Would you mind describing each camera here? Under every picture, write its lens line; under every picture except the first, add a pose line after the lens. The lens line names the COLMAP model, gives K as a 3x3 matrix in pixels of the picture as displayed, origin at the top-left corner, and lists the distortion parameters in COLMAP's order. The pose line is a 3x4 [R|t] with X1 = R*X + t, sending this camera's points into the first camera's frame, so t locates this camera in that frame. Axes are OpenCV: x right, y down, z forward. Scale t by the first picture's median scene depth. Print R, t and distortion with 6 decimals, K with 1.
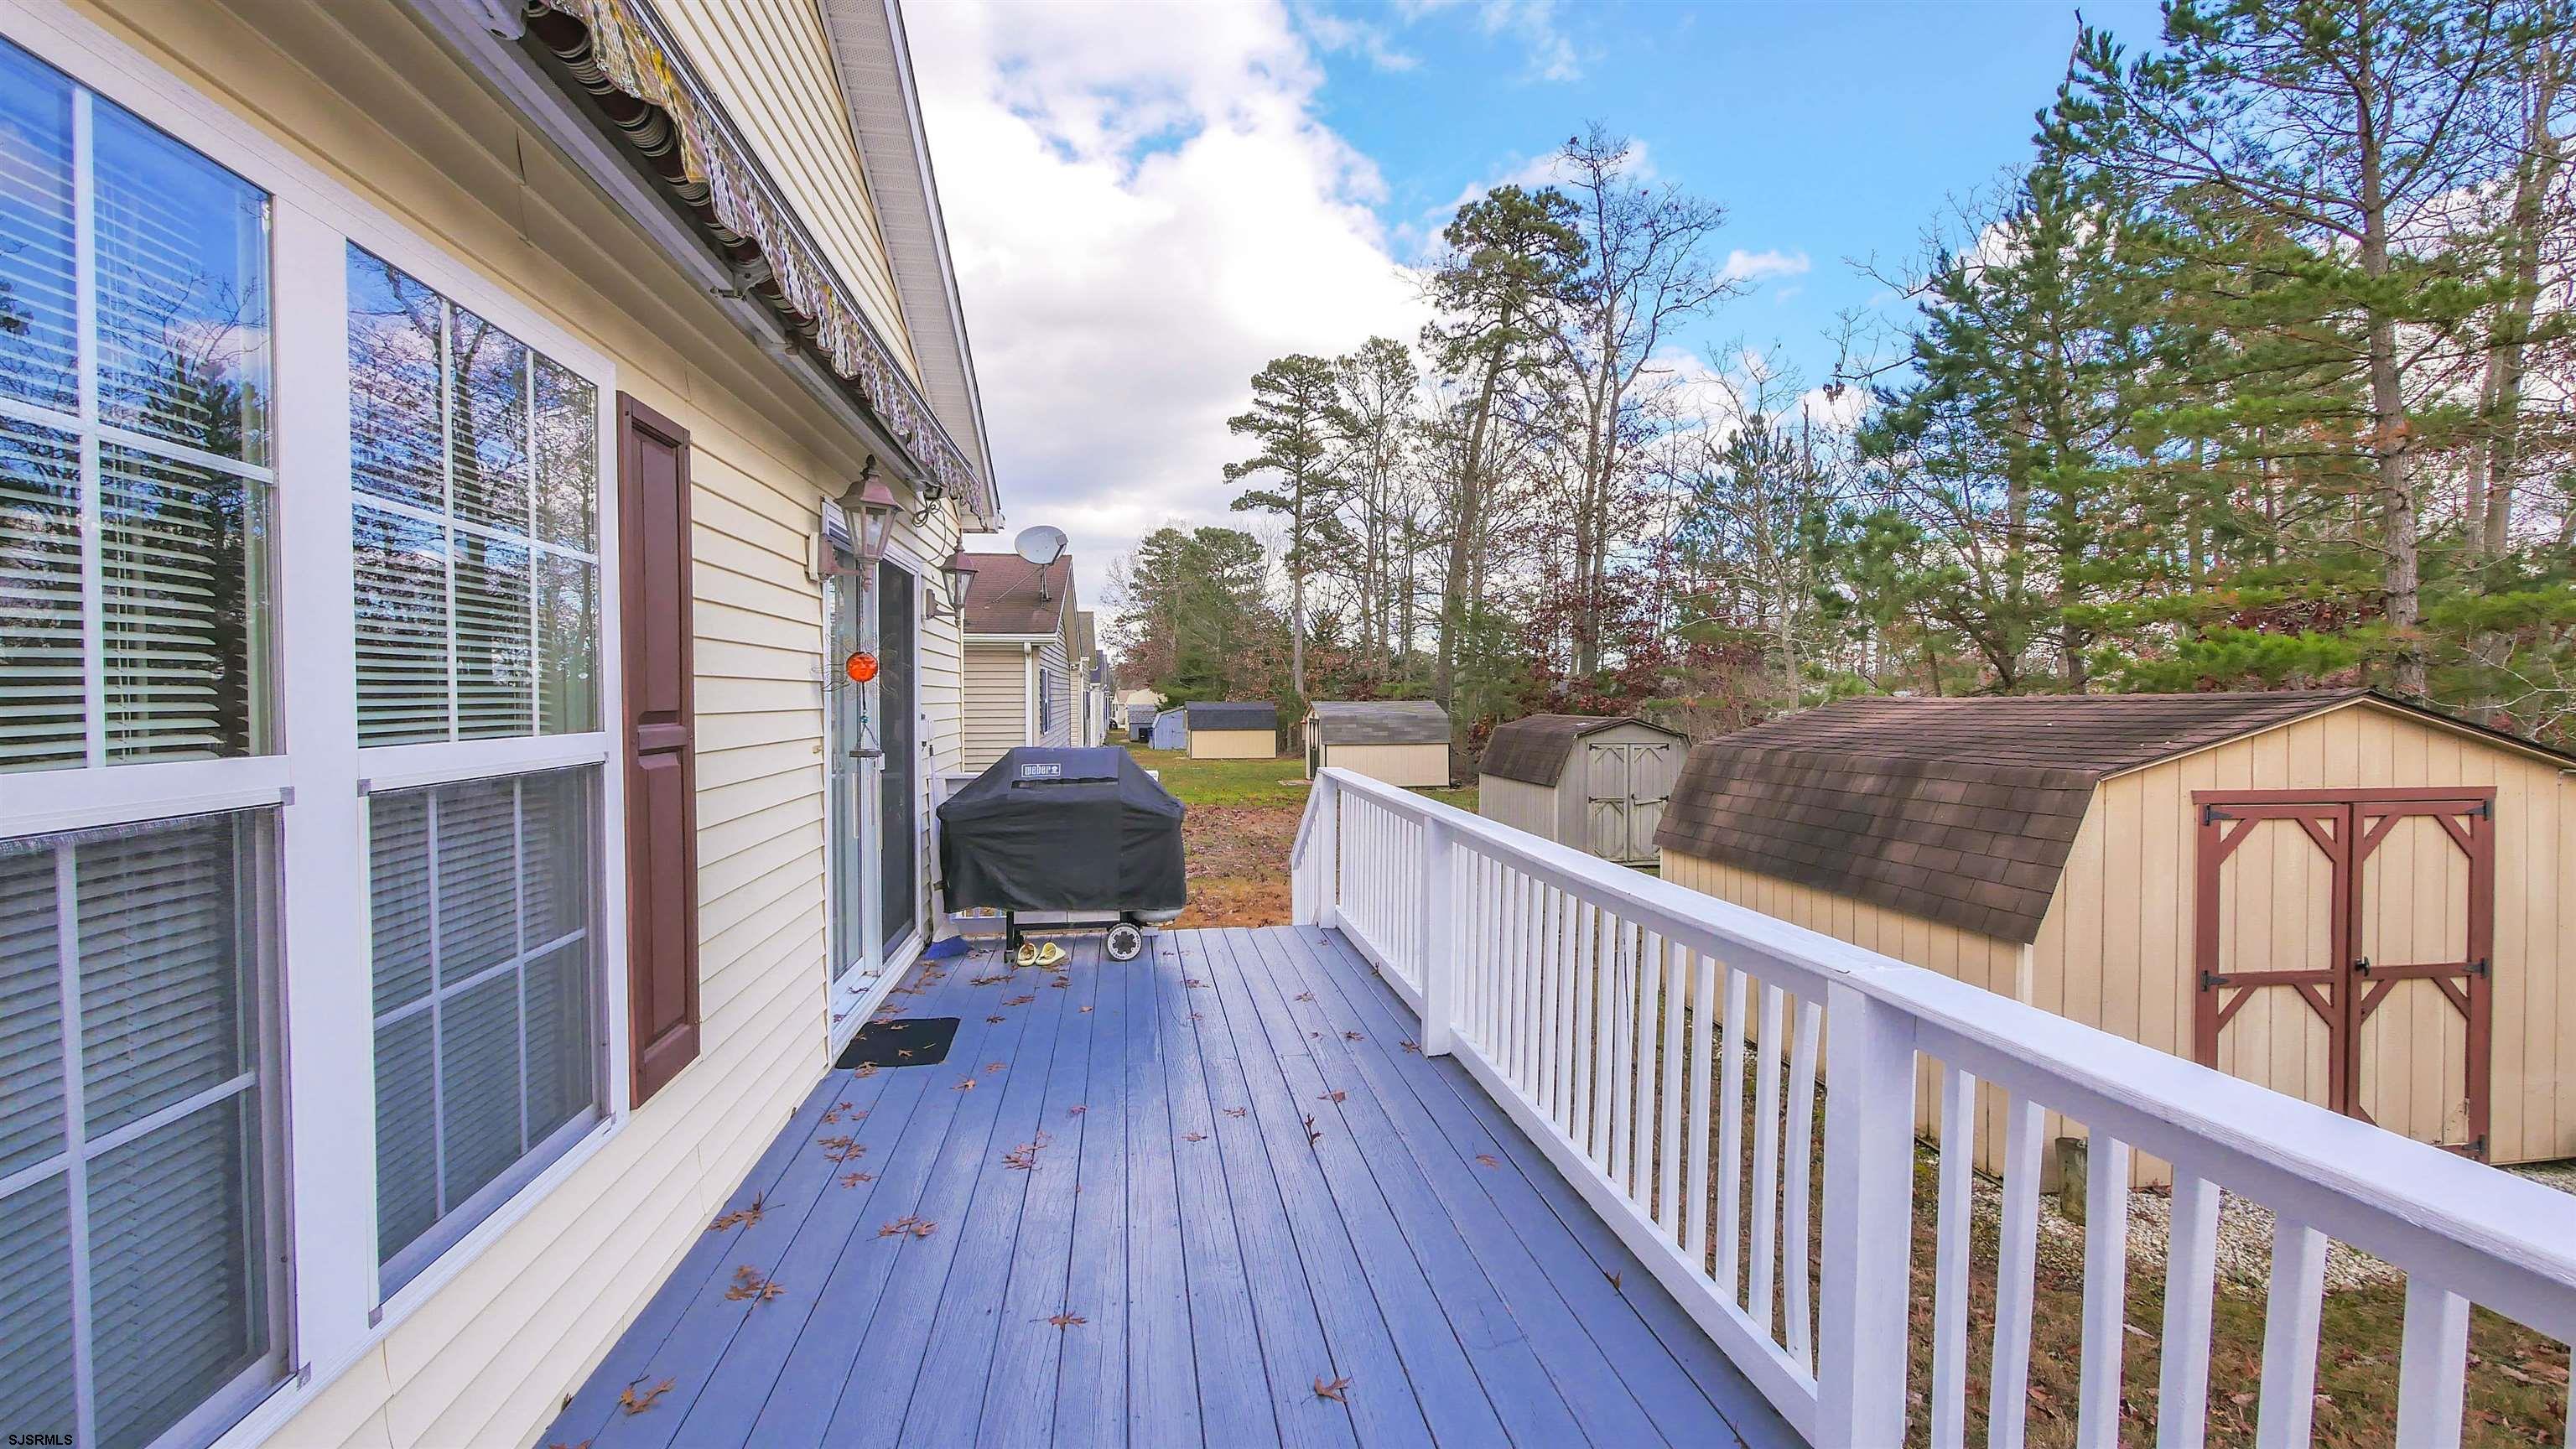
lens RADIAL K [[1060.5, 0, 1286.3], [0, 1060.5, 712.7], [0, 0, 1]] dist [-0.007627, -0.000100]
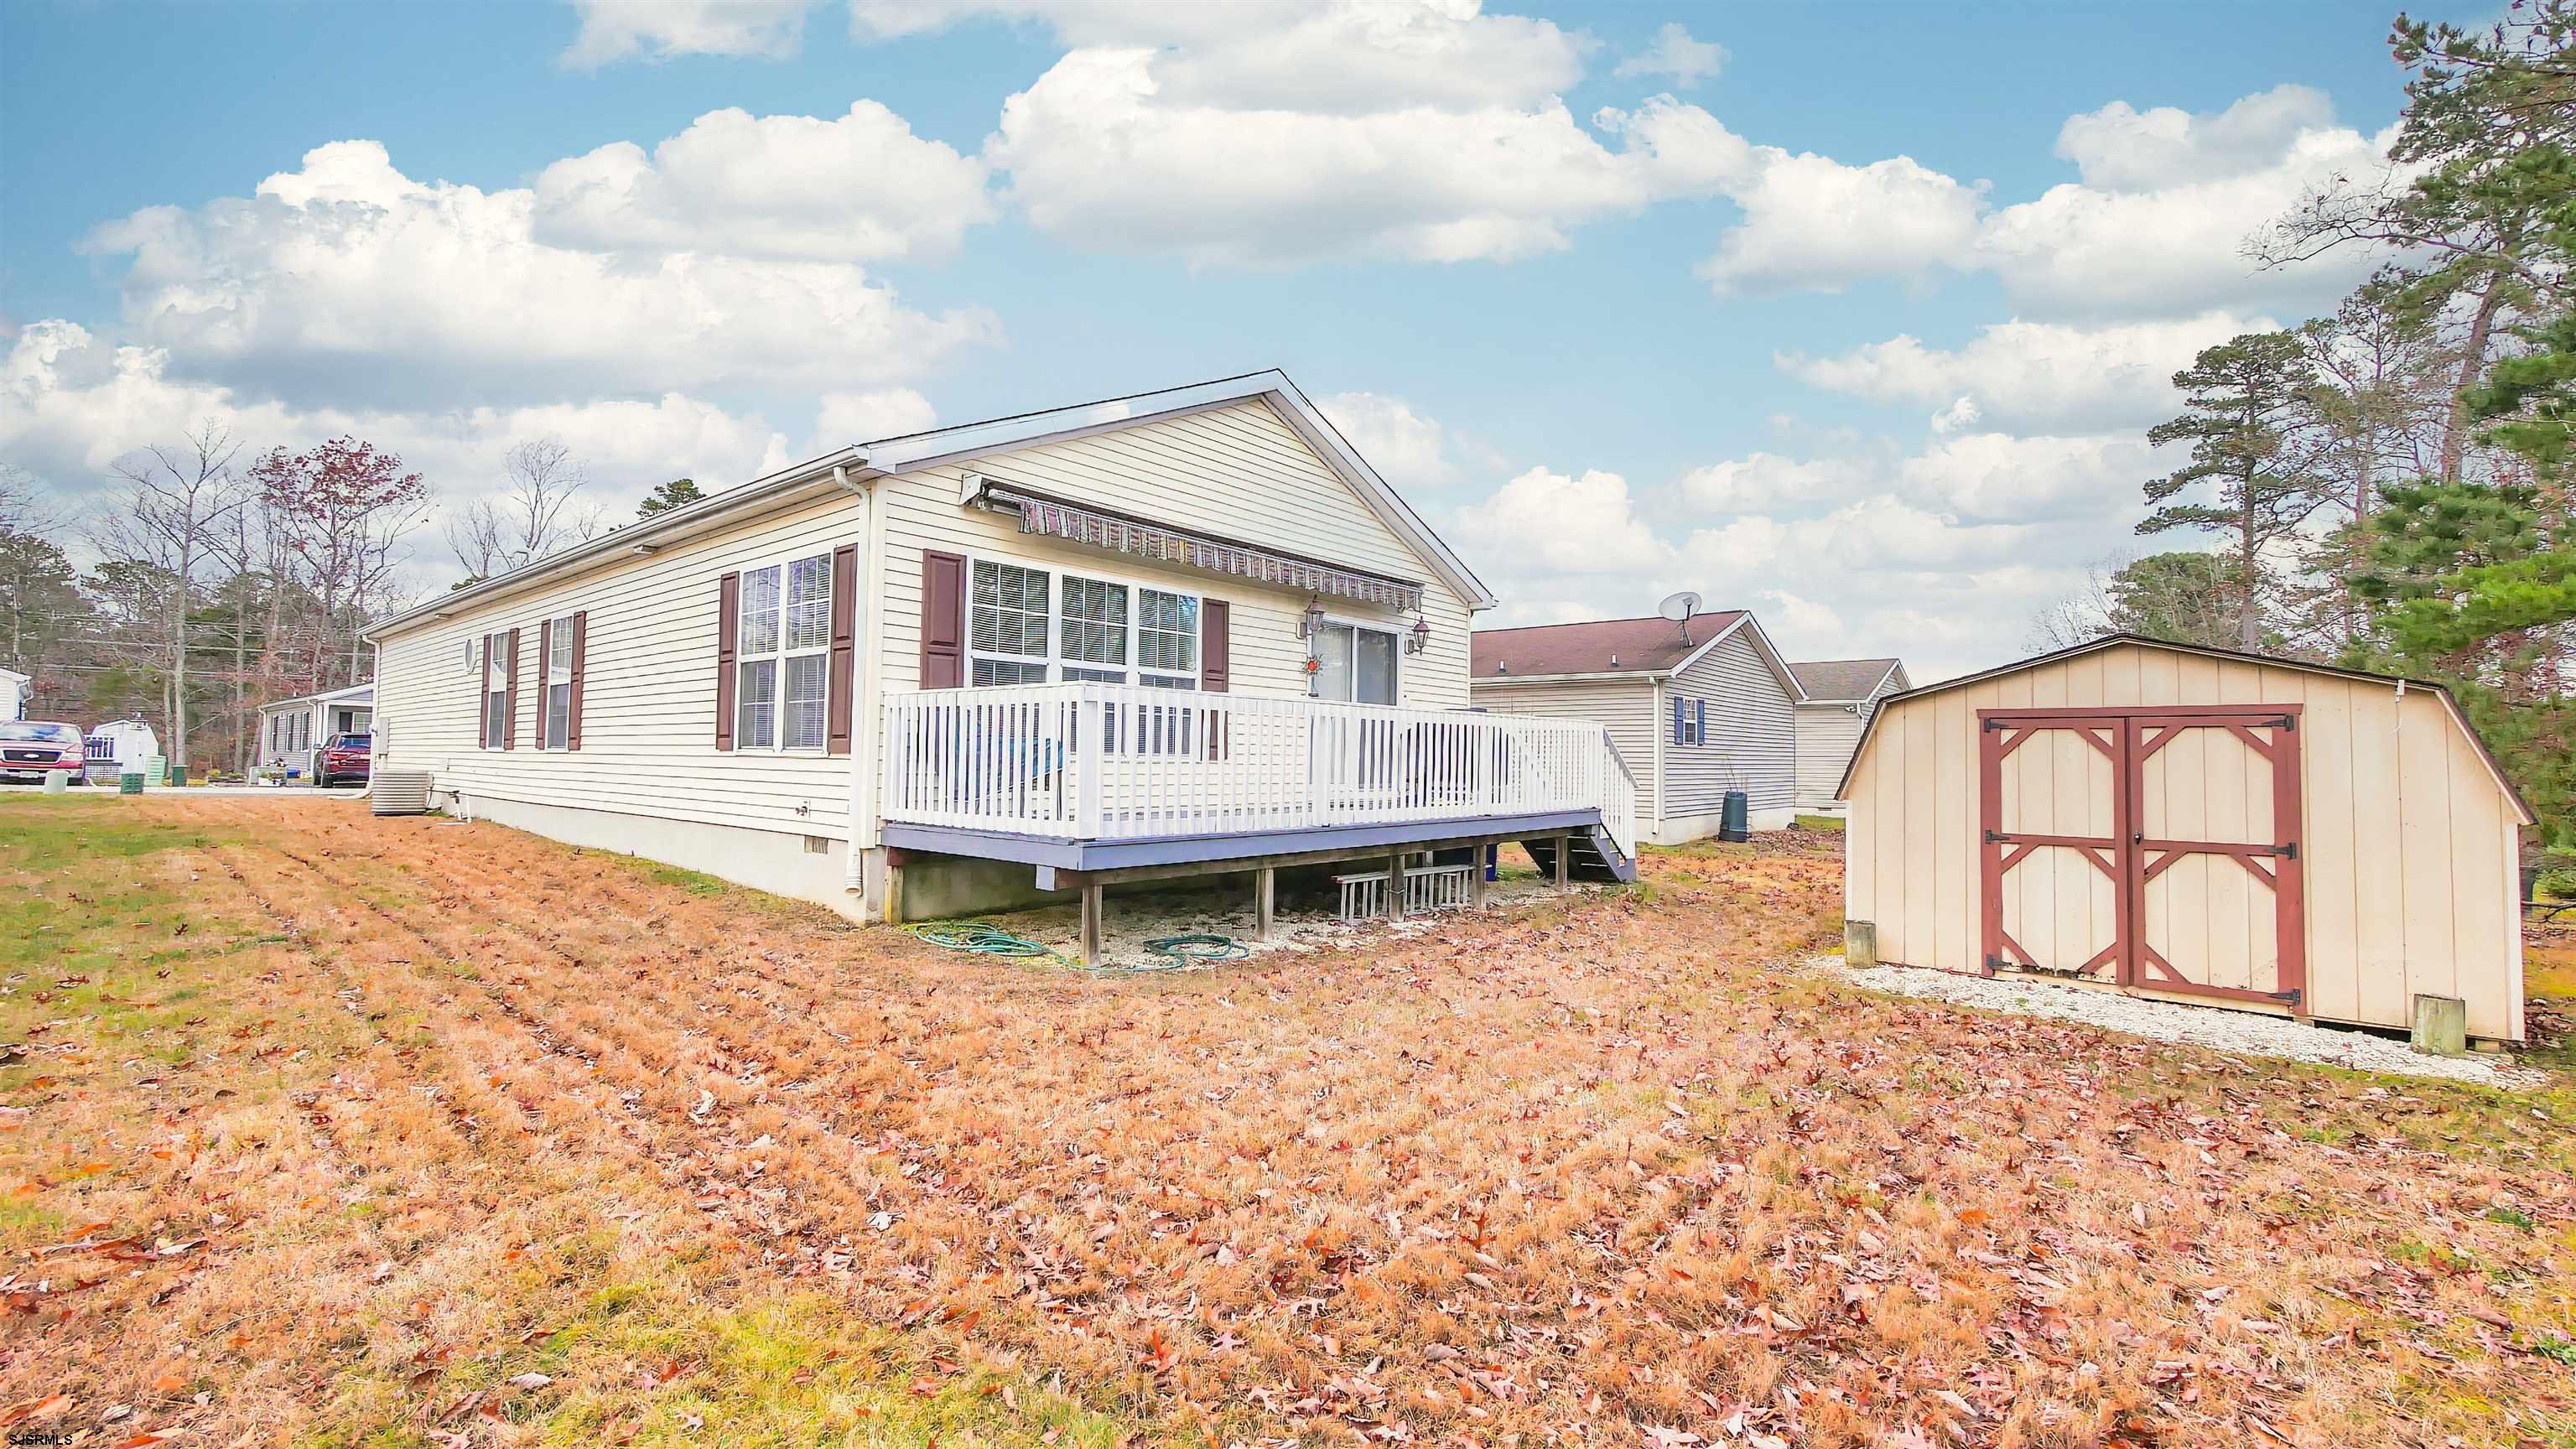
lens RADIAL K [[1060.5, 0, 1286.3], [0, 1060.5, 712.7], [0, 0, 1]] dist [-0.007627, -0.000100]
pose [[0.651122, -0.019471, -0.758723, 1.332108], [-0.031027, 0.998152, -0.052242, 0.183406], [0.758339, 0.057557, 0.649315, -0.727479]]
